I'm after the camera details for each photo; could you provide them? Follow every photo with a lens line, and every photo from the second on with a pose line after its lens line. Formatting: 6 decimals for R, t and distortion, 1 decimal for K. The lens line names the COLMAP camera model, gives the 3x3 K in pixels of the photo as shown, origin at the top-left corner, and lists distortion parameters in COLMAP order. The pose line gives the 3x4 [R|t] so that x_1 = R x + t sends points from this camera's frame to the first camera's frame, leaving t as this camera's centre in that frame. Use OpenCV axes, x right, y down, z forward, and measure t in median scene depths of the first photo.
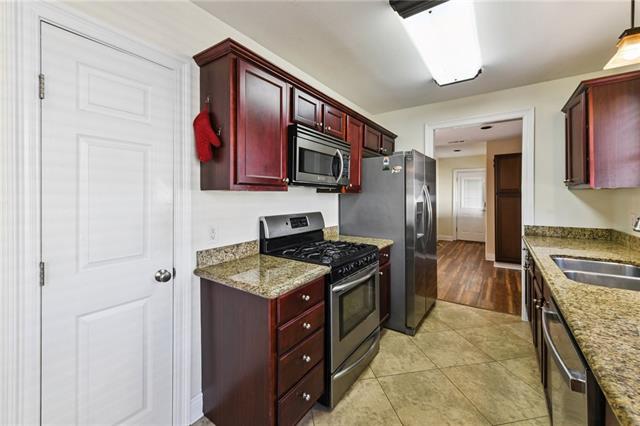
lens RADIAL K [[257.5, 0, 321.6], [0, 257.5, 198.2], [0, 0, 1]] dist [0.000202, 0.000007]
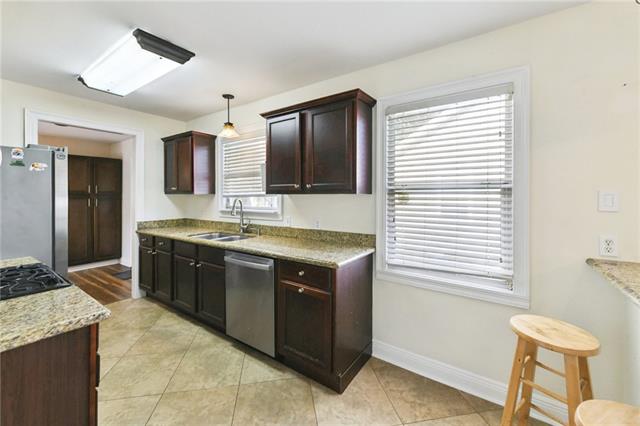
lens RADIAL K [[257.5, 0, 321.6], [0, 257.5, 198.2], [0, 0, 1]] dist [0.000202, 0.000007]
pose [[0.001098, -0.006715, 0.999977, -0.563615], [-0.001548, 0.999976, 0.006717, -0.023374], [-0.999998, -0.001555, 0.001087, 0.127413]]
